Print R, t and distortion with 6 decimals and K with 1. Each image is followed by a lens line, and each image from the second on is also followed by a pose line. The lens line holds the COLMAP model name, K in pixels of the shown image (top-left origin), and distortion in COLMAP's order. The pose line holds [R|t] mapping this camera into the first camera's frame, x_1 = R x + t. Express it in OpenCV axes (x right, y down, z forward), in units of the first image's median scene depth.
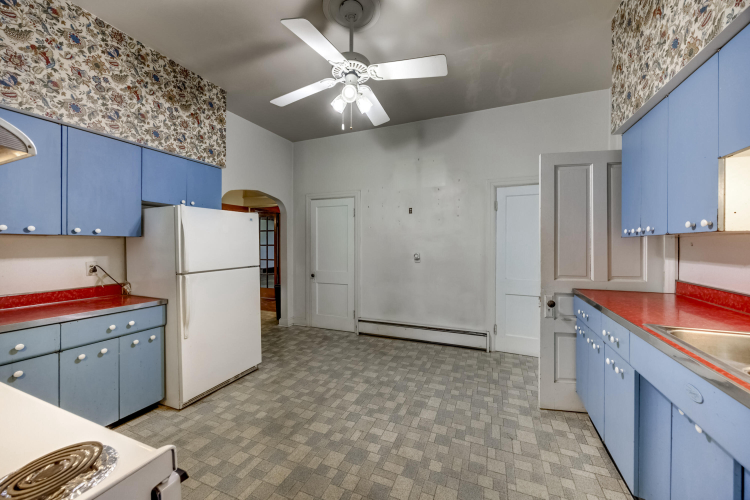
lens RADIAL K [[289.8, 0, 372.7], [0, 289.8, 245.4], [0, 0, 1]] dist [-0.001082, -0.000065]
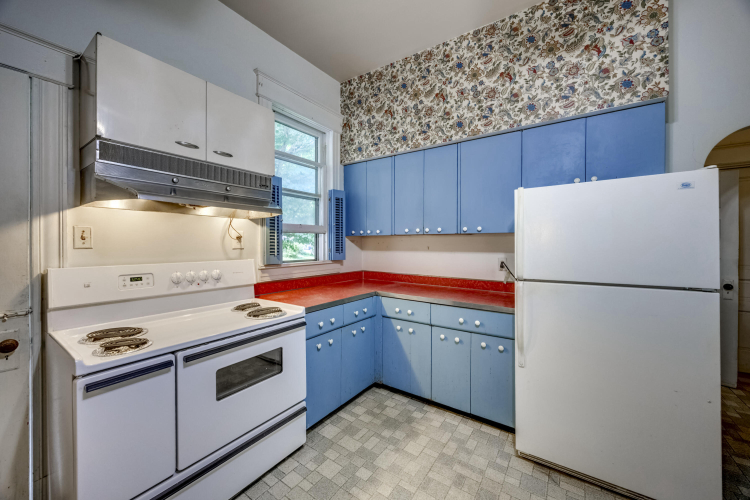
lens RADIAL K [[371.7, 0, 374.9], [0, 371.7, 239.9], [0, 0, 1]] dist [-0.001414, -0.000640]
pose [[-0.324785, -0.002202, -0.945785, 0.402935], [0.003723, 0.999987, -0.003607, -0.005426], [0.945781, -0.004693, -0.324772, 0.938138]]
